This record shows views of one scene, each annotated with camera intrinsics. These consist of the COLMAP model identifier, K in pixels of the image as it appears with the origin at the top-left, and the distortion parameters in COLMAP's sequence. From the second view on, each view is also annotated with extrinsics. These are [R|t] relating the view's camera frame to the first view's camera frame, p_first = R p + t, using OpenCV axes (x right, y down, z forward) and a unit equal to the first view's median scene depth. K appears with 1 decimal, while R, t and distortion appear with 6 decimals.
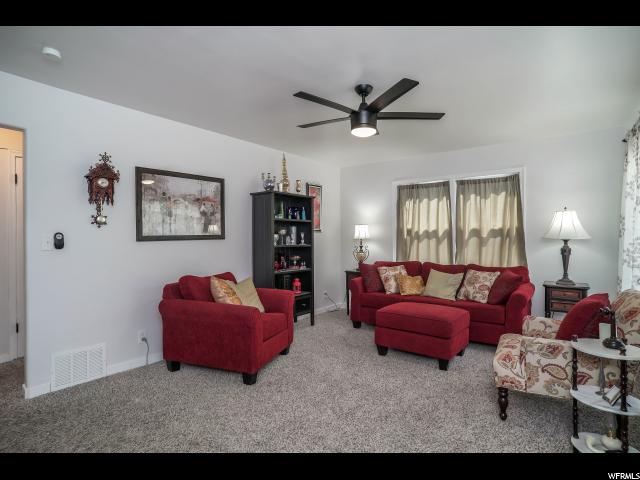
lens RADIAL K [[345.5, 0, 319.0], [0, 345.5, 242.1], [0, 0, 1]] dist [-0.015648, 0.001240]
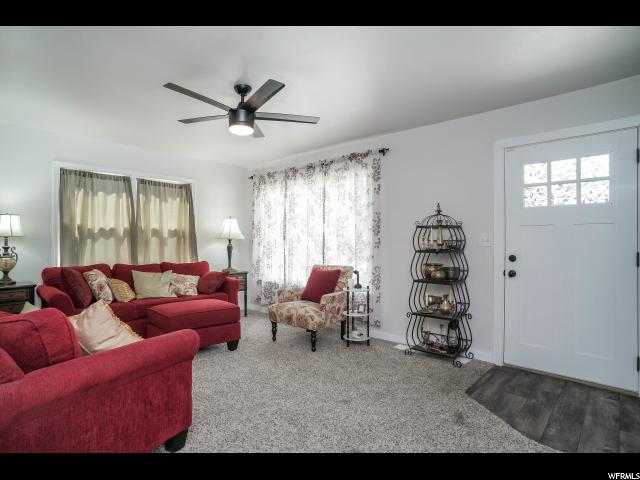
lens RADIAL K [[345.5, 0, 319.2], [0, 345.5, 241.0], [0, 0, 1]] dist [-0.015648, 0.001240]
pose [[0.137209, 0.013562, 0.990449, -0.500822], [0.013400, 0.999789, -0.015546, 0.019928], [-0.990451, 0.015405, 0.136999, 0.372132]]
